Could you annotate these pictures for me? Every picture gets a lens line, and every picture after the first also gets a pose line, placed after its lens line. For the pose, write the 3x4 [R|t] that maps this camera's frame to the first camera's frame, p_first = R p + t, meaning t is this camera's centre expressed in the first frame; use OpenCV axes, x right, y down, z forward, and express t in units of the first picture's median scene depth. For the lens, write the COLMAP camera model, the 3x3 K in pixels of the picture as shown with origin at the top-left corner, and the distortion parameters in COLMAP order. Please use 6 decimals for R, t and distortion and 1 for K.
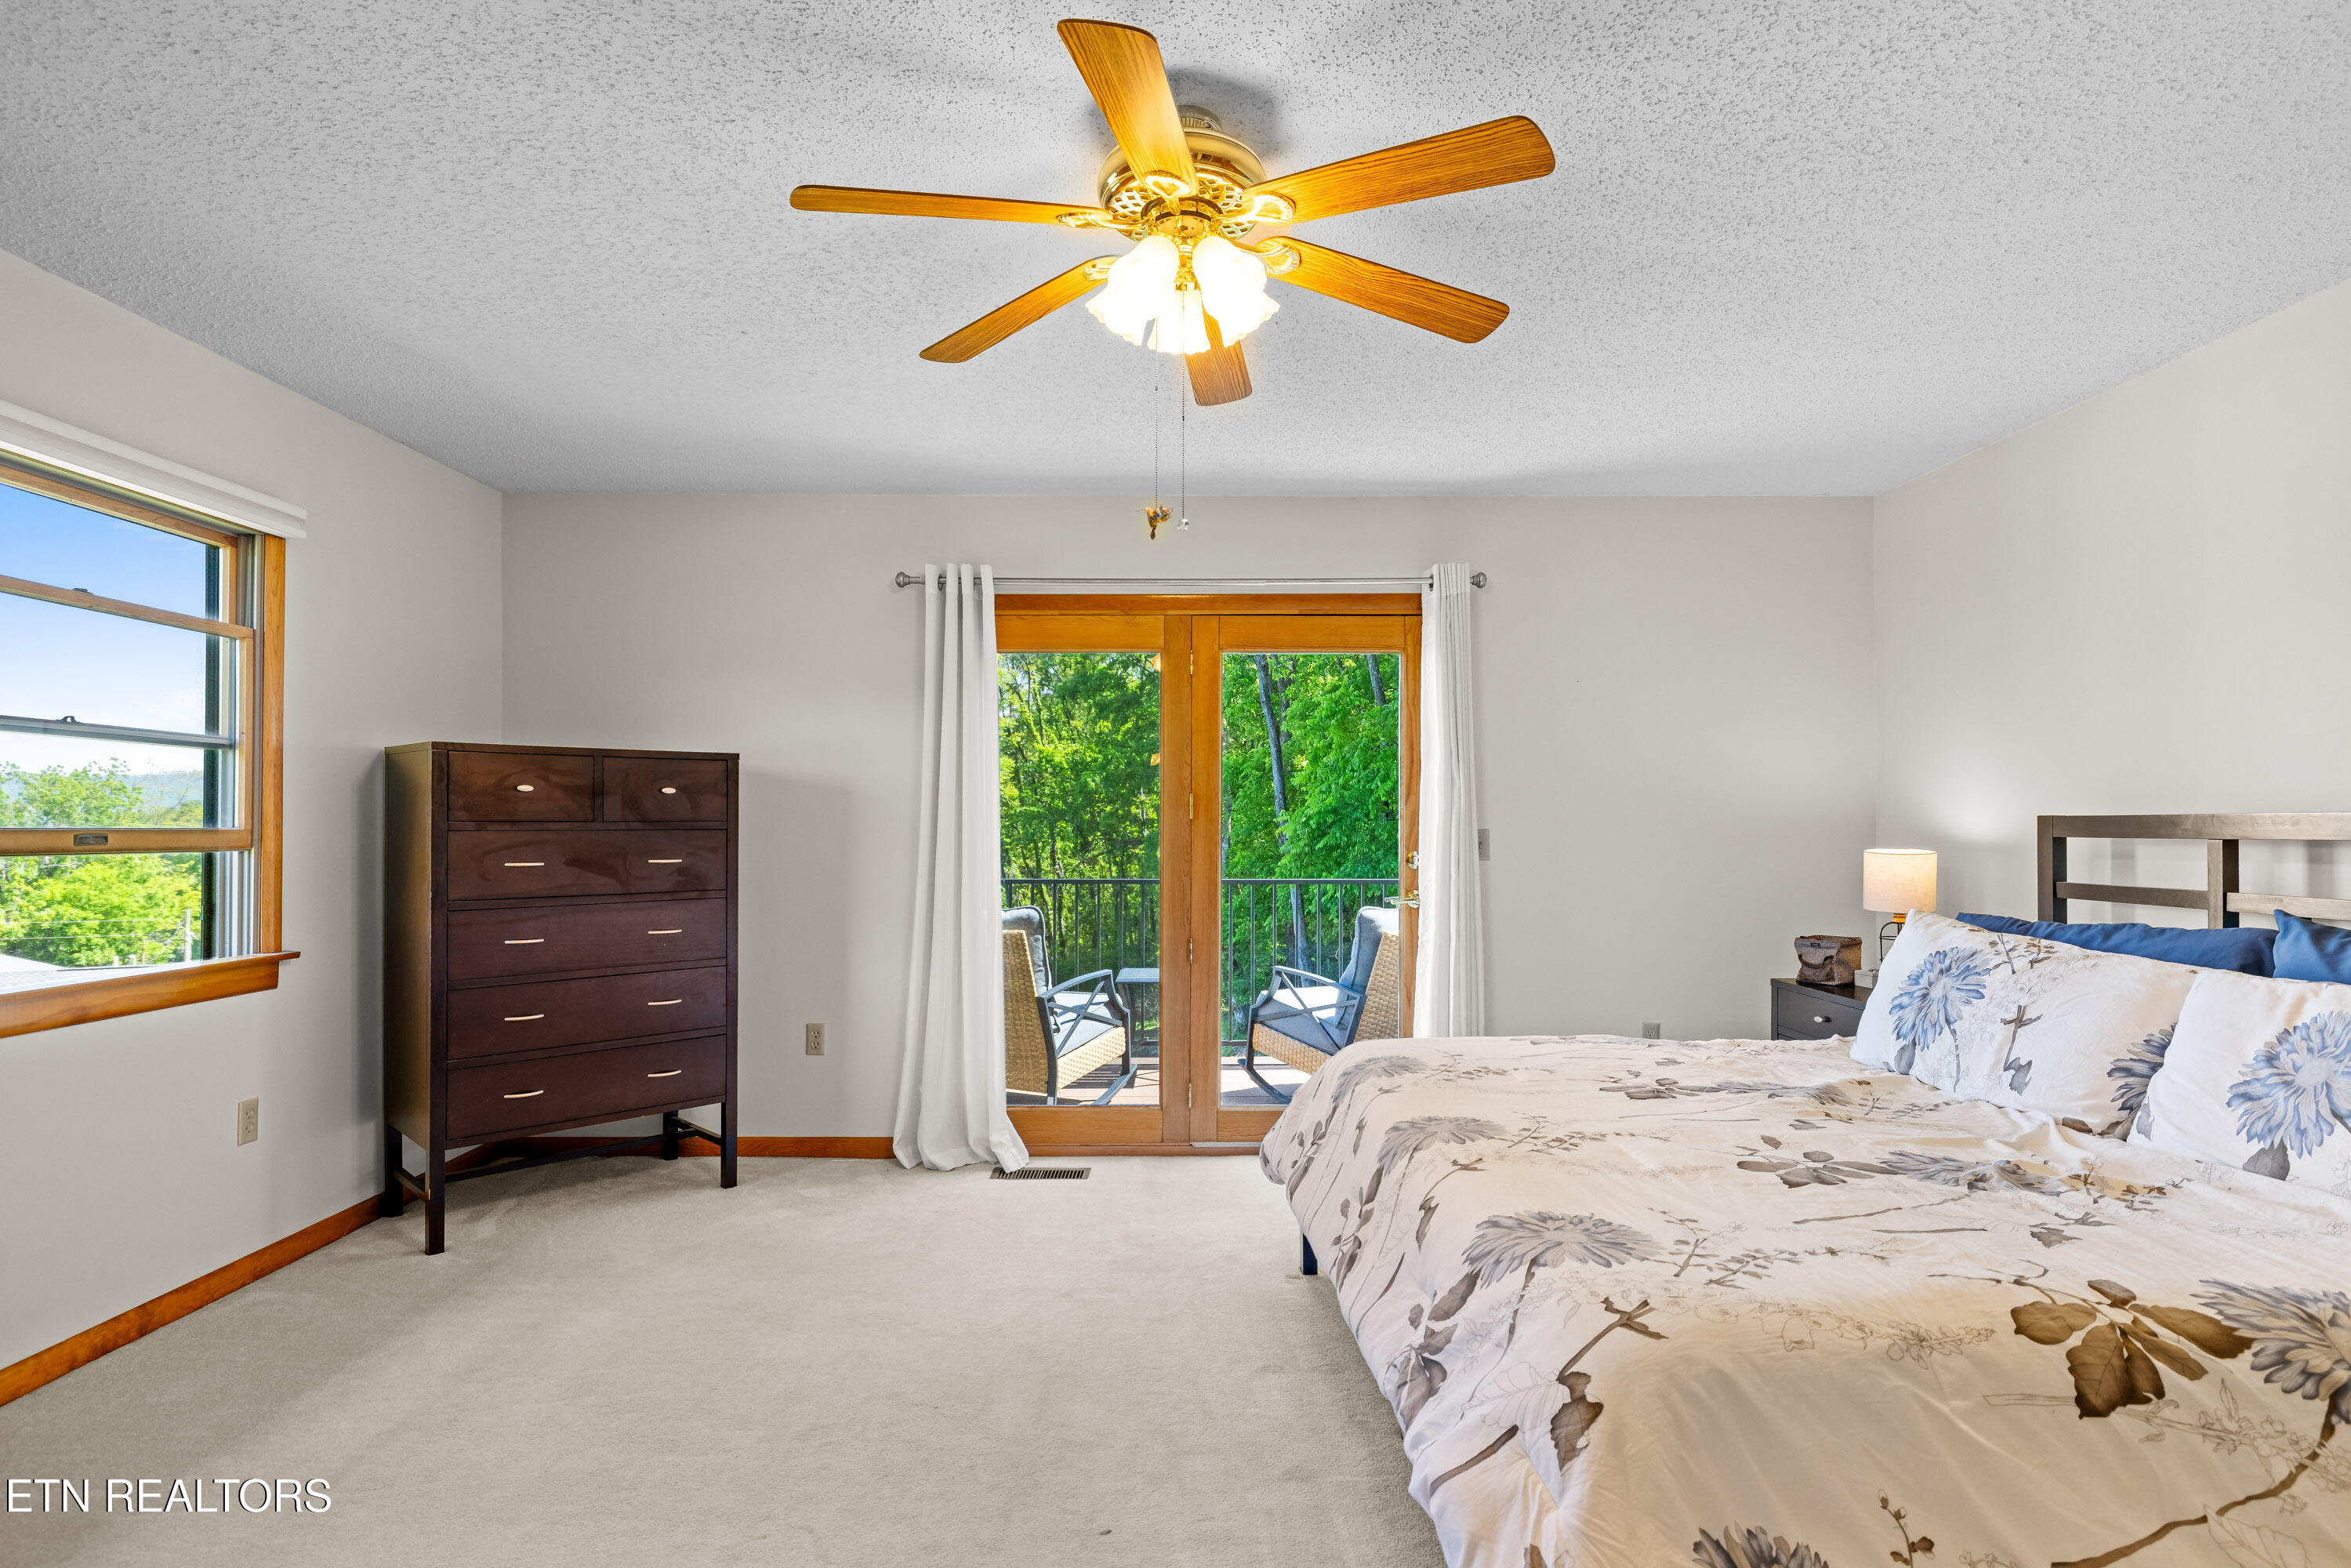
lens RADIAL K [[1207.3, 0, 1181.4], [0, 1207.3, 800.7], [0, 0, 1]] dist [-0.001795, 0.000162]
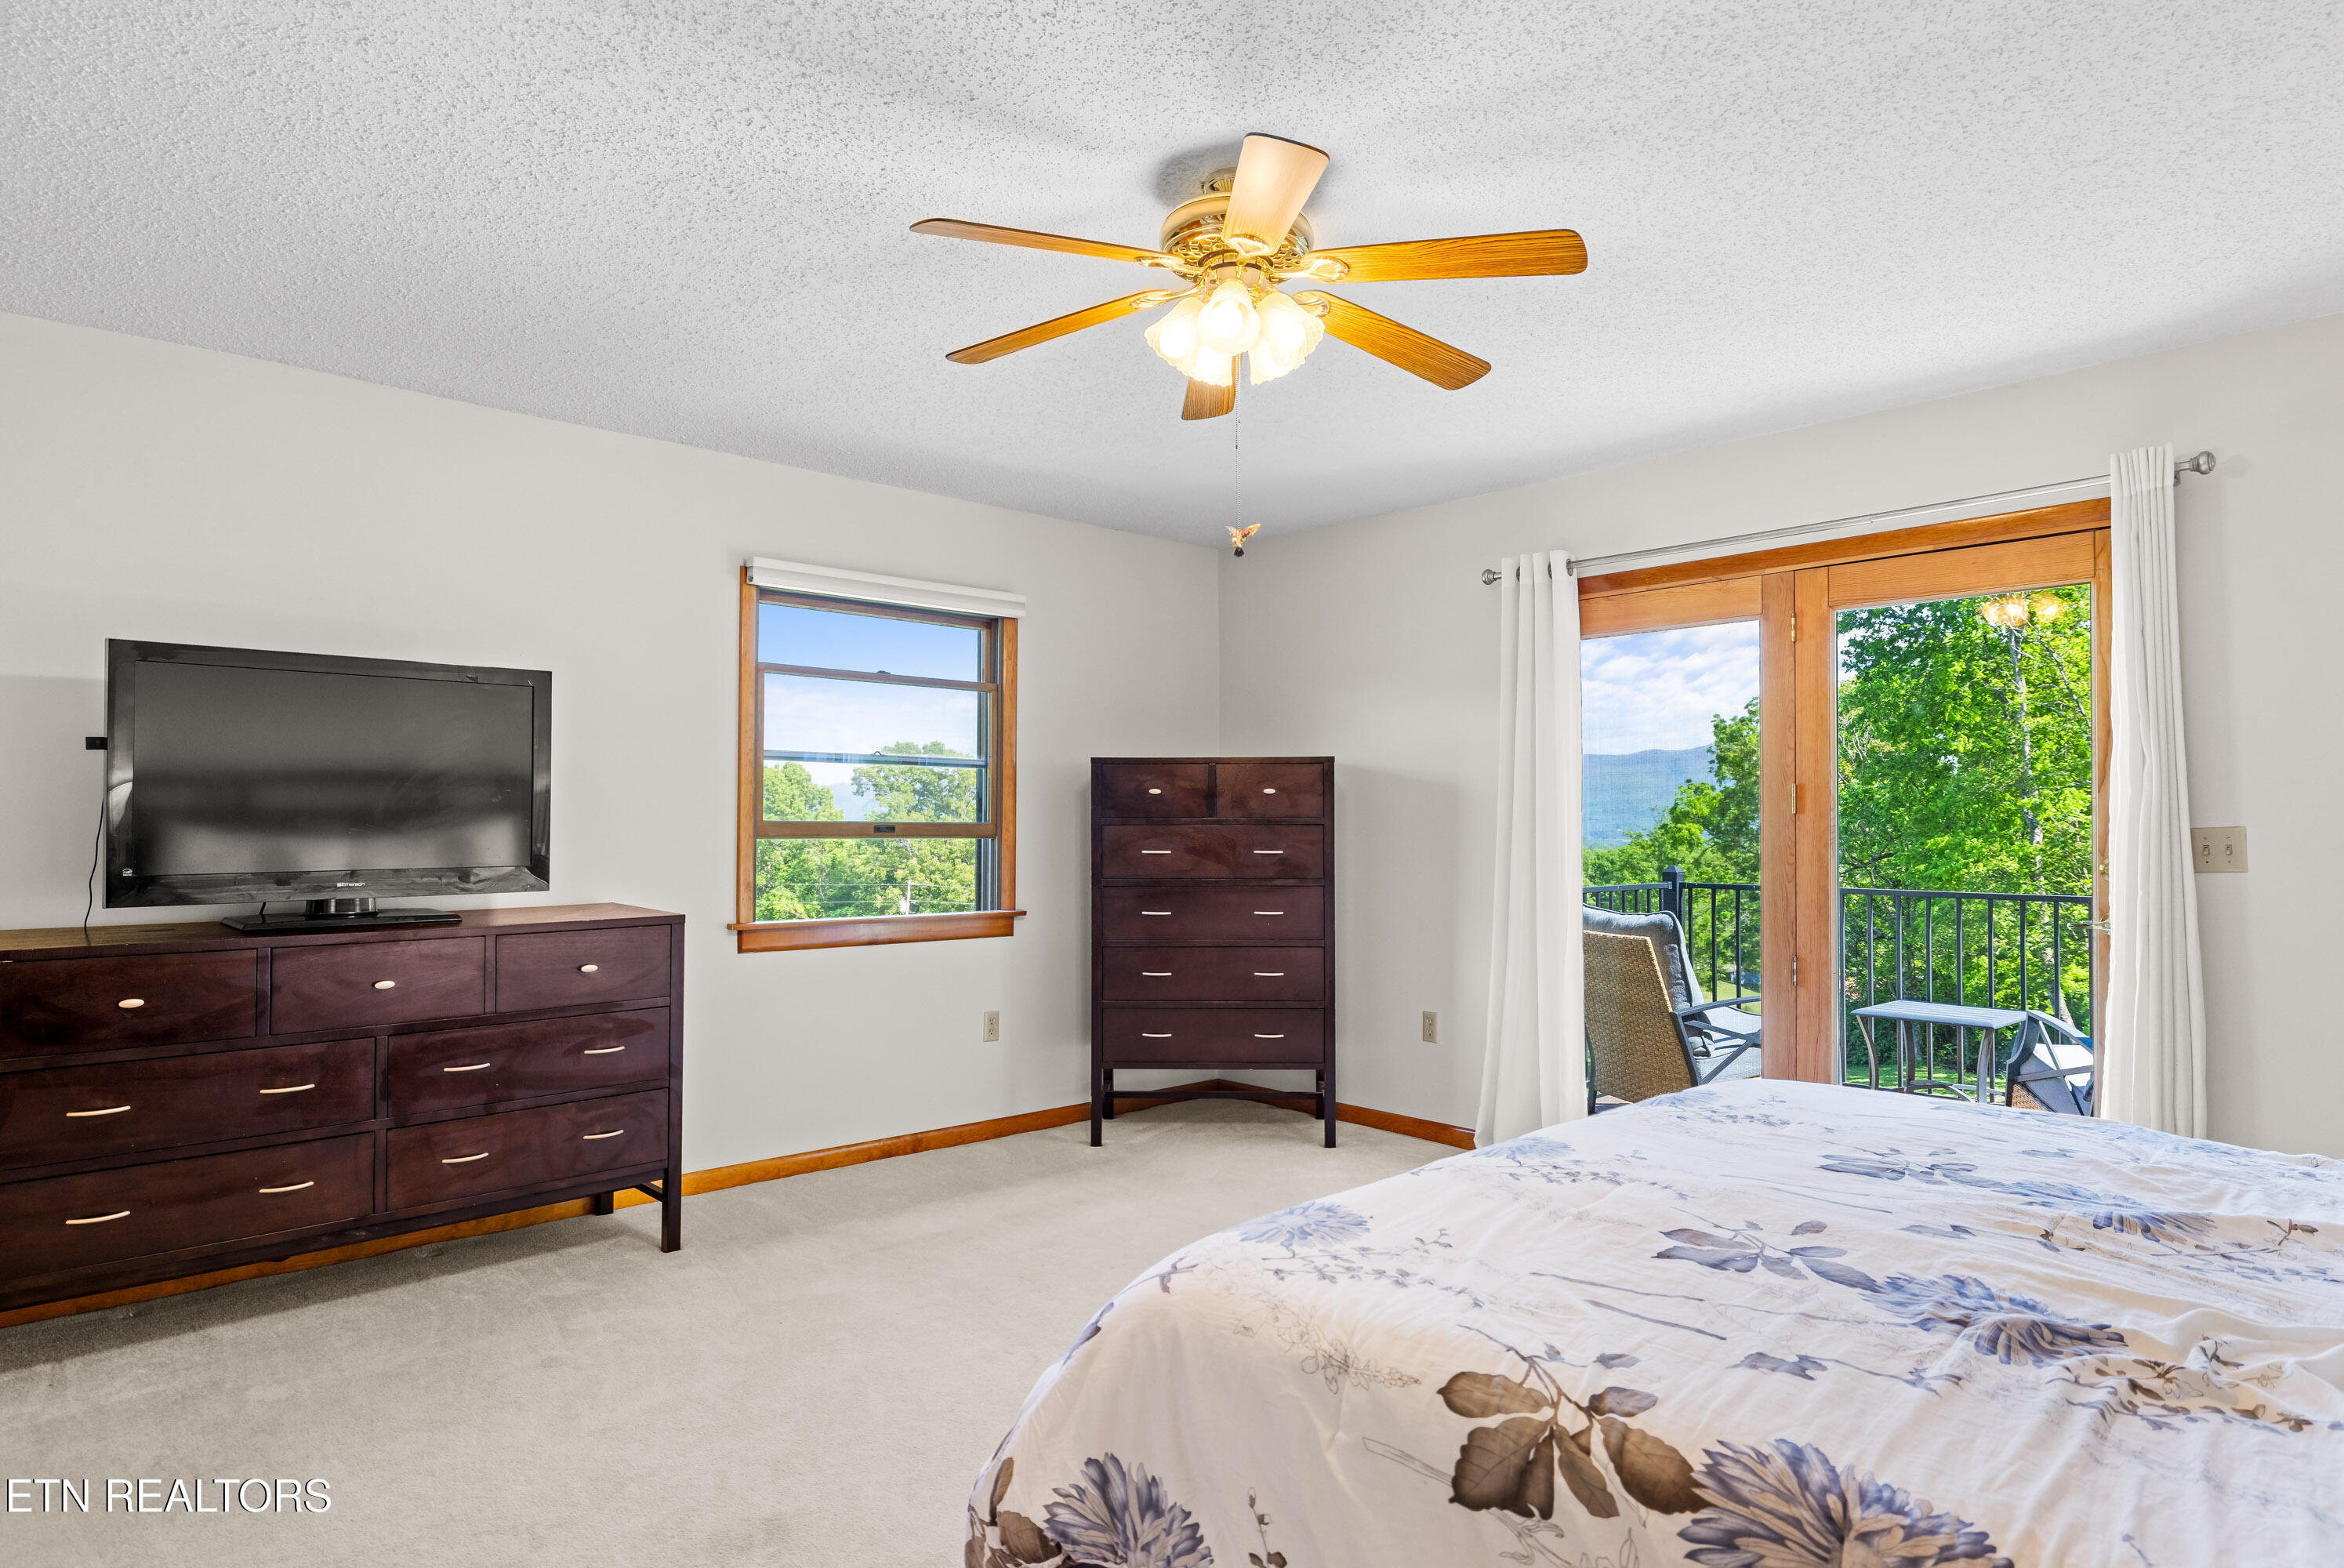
lens RADIAL K [[1315.5, 0, 1184.3], [0, 1315.5, 784.0], [0, 0, 1]] dist [0.001074, 0.000719]
pose [[0.683548, -0.021787, -0.729580, 0.522379], [0.012366, 0.999757, -0.018269, 0.007879], [0.729801, 0.003465, 0.683651, 0.089796]]
